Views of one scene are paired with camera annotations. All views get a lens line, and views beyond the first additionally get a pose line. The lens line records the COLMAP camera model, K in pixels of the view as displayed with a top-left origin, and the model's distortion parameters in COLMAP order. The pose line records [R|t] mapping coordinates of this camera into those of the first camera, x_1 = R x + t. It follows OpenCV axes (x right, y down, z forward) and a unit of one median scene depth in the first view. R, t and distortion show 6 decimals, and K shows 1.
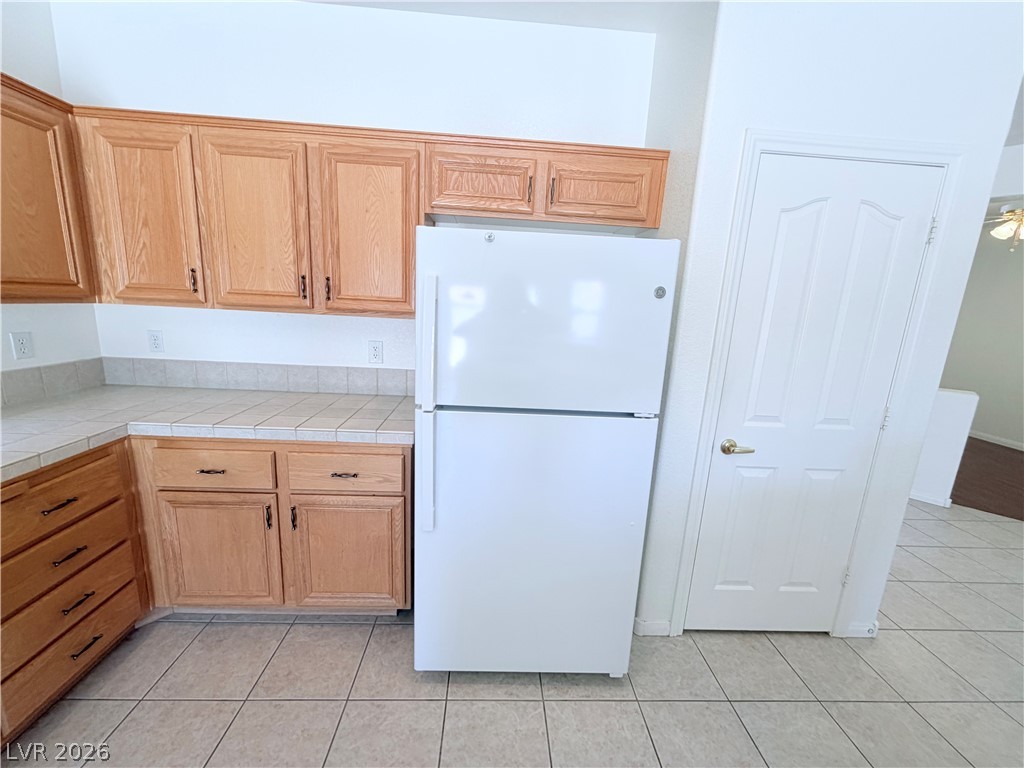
lens RADIAL K [[408.7, 0, 510.1], [0, 408.7, 384.3], [0, 0, 1]] dist [0.000148, 0.000217]
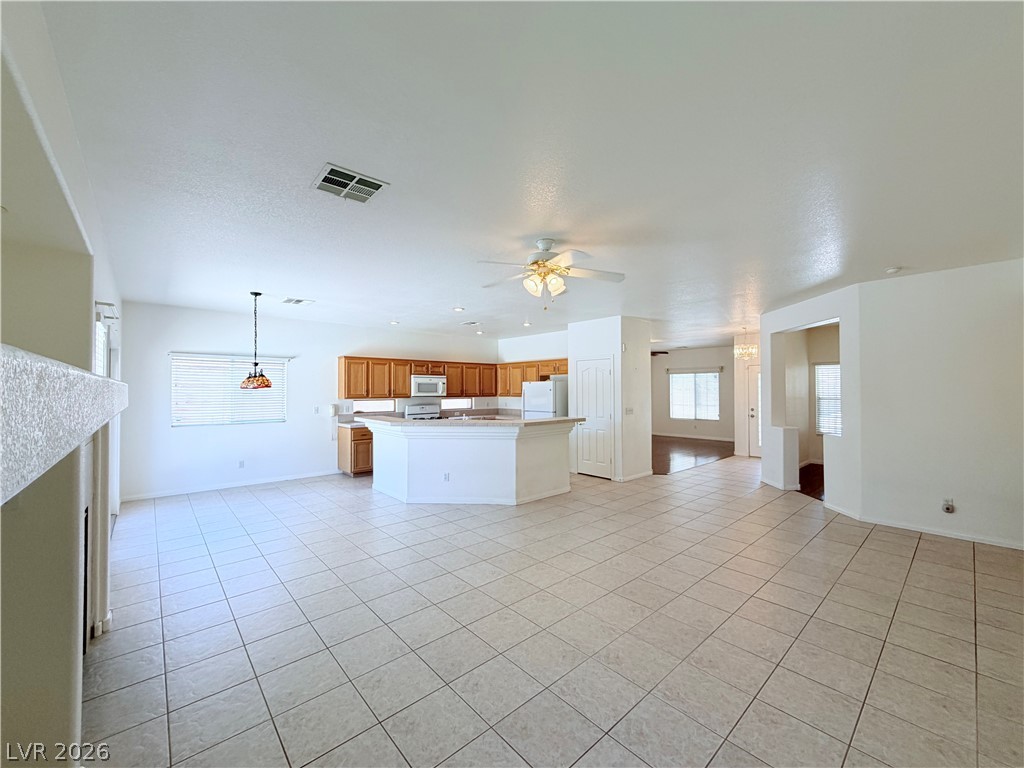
lens RADIAL K [[408.7, 0, 510.1], [0, 408.7, 384.3], [0, 0, 1]] dist [0.000148, 0.000217]
pose [[0.630096, -0.064673, -0.773819, 3.553505], [-0.118862, 0.976749, -0.178419, 0.630736], [0.767366, 0.204398, 0.607759, -2.351637]]
